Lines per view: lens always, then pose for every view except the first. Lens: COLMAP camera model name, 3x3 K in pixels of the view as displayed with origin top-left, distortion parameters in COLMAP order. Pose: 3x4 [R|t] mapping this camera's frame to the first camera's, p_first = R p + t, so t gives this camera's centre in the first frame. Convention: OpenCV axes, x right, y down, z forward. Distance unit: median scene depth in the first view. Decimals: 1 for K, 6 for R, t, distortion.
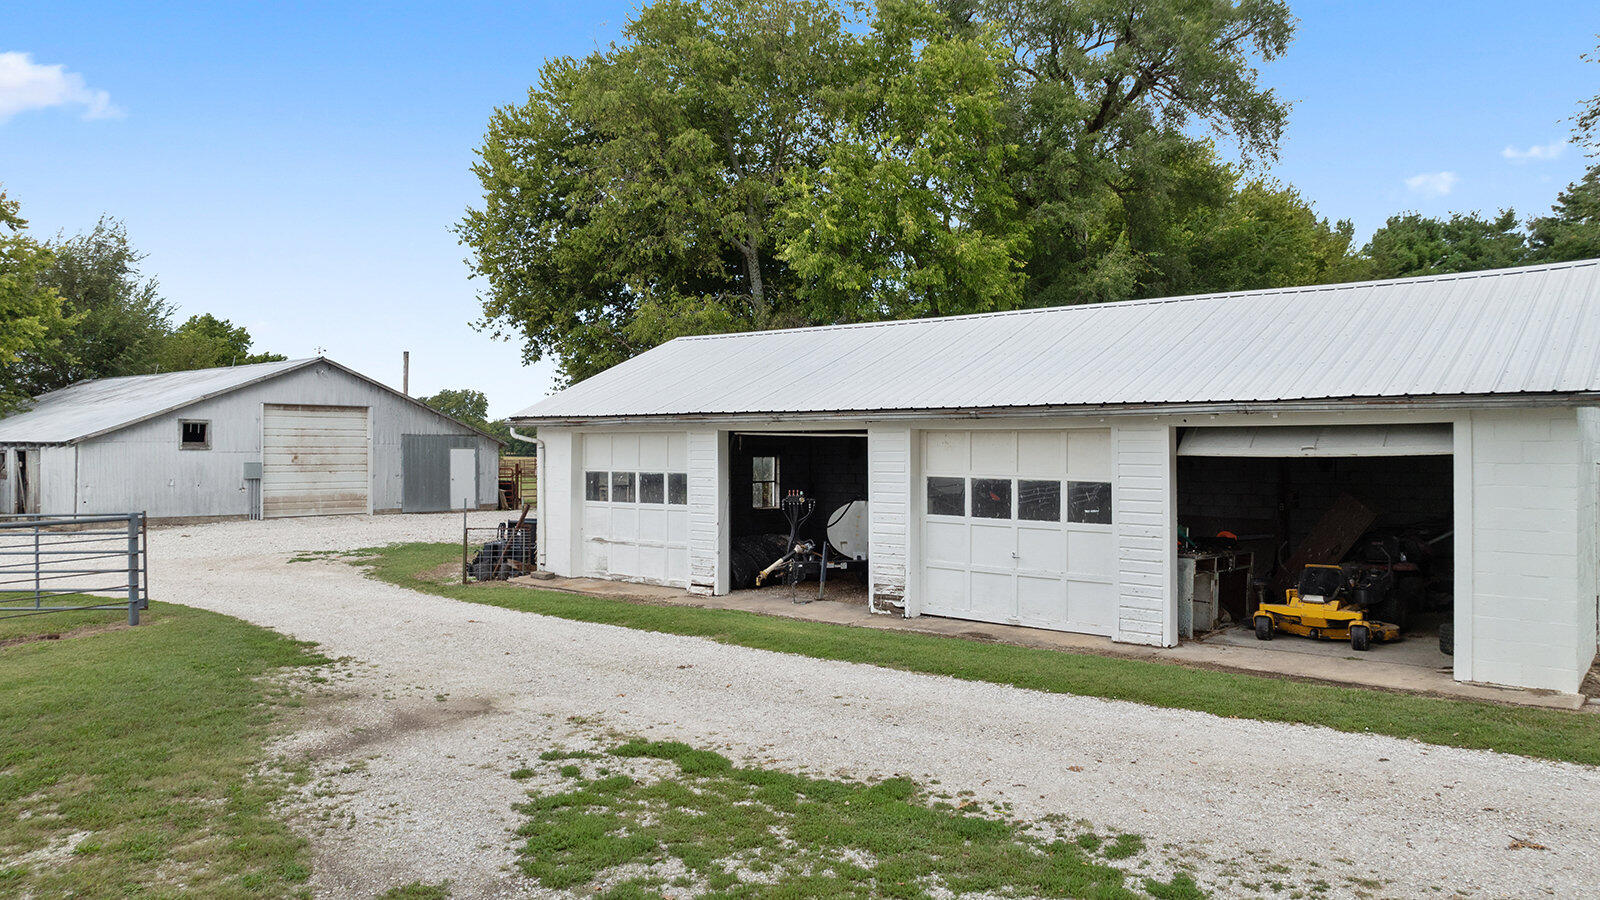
lens RADIAL K [[1127.0, 0, 809.1], [0, 1127.0, 441.0], [0, 0, 1]] dist [-0.040416, 0.049180]
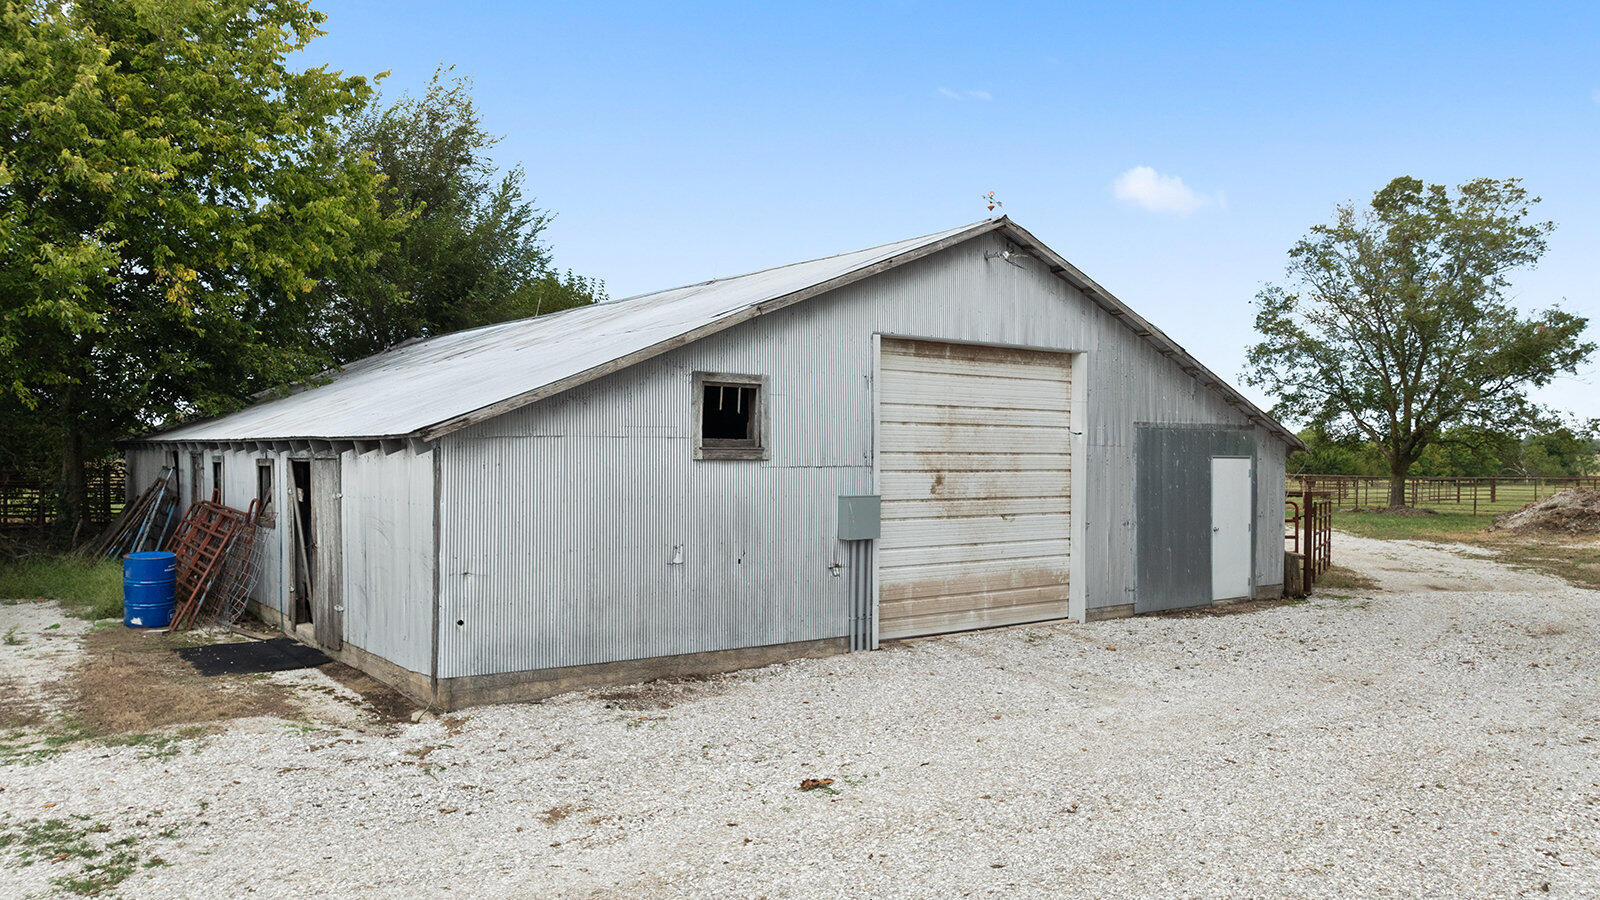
lens RADIAL K [[1127.0, 0, 797.0], [0, 1127.0, 460.3], [0, 0, 1]] dist [-0.040416, 0.049180]
pose [[0.975078, 0.004762, -0.221810, -0.426634], [-0.001879, 0.999911, 0.013209, 0.002909], [0.221853, -0.012463, 0.975001, 0.624357]]
